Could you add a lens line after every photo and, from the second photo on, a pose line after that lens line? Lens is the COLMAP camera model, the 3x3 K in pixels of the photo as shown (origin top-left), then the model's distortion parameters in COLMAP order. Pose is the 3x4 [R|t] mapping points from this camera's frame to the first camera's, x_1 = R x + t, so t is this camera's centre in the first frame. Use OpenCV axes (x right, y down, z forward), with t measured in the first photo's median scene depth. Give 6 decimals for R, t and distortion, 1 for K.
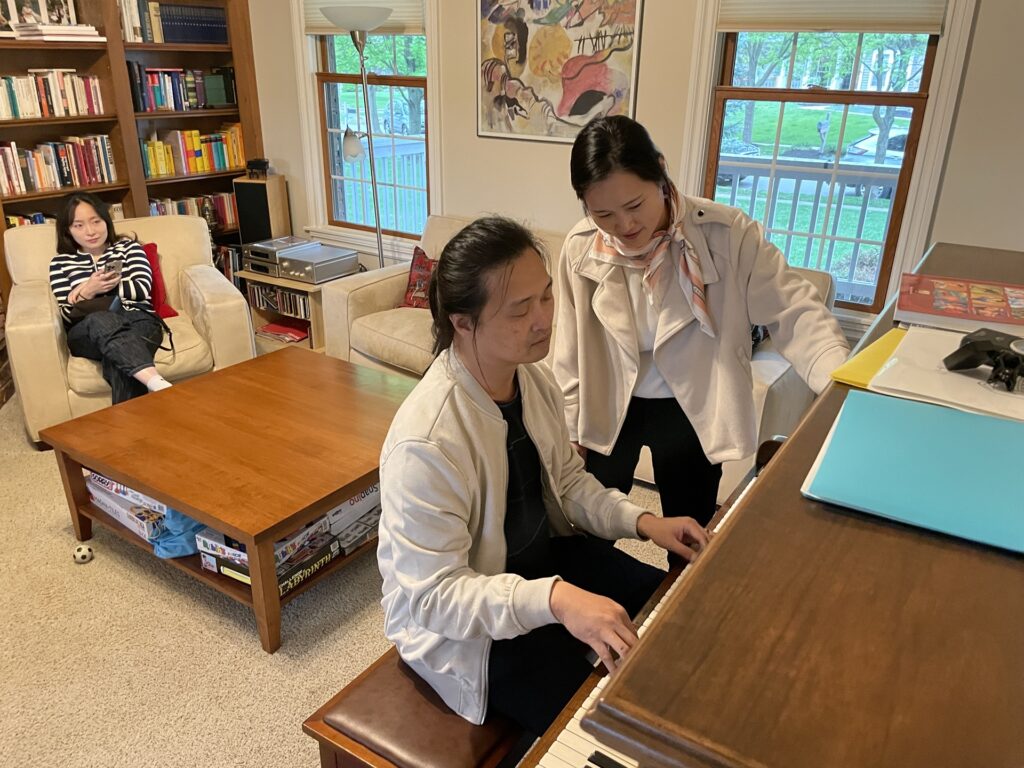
lens RADIAL K [[822.3, 0, 512.0], [0, 822.3, 384.0], [0, 0, 1]] dist [0.077388, -0.169431]
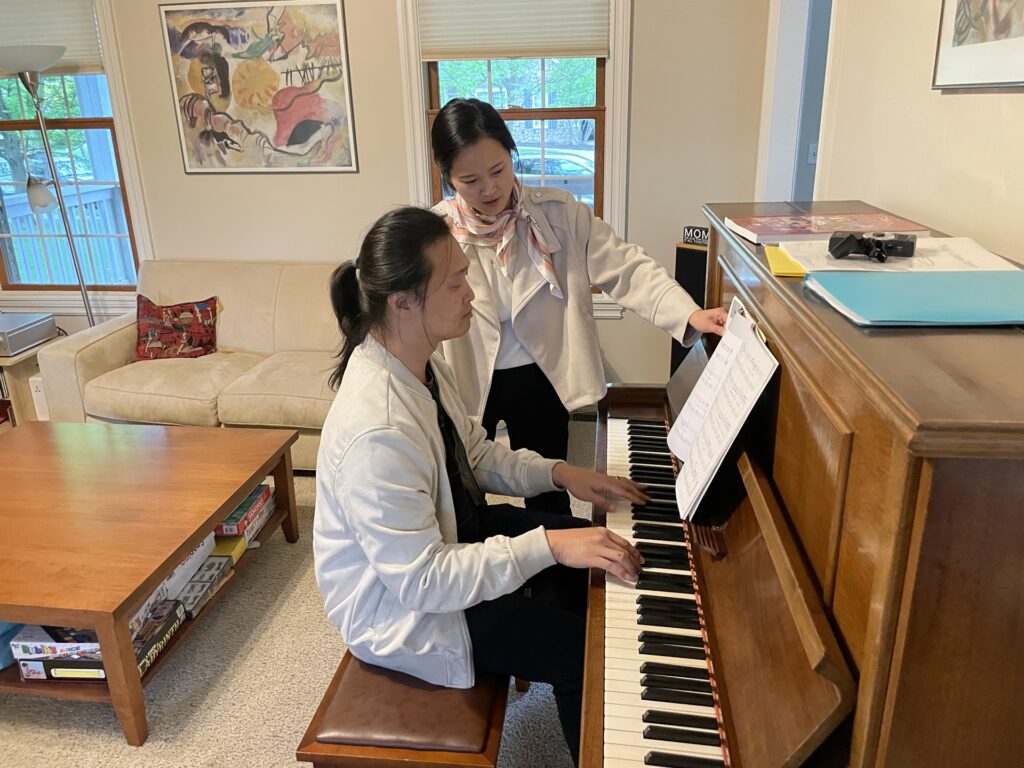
lens RADIAL K [[822.3, 0, 512.0], [0, 822.3, 384.0], [0, 0, 1]] dist [0.077388, -0.169431]
pose [[0.879853, -0.178992, 0.440250, -0.189403], [0.205962, 0.978463, -0.013807, 0.031139], [-0.428297, 0.102823, 0.897769, 0.003916]]
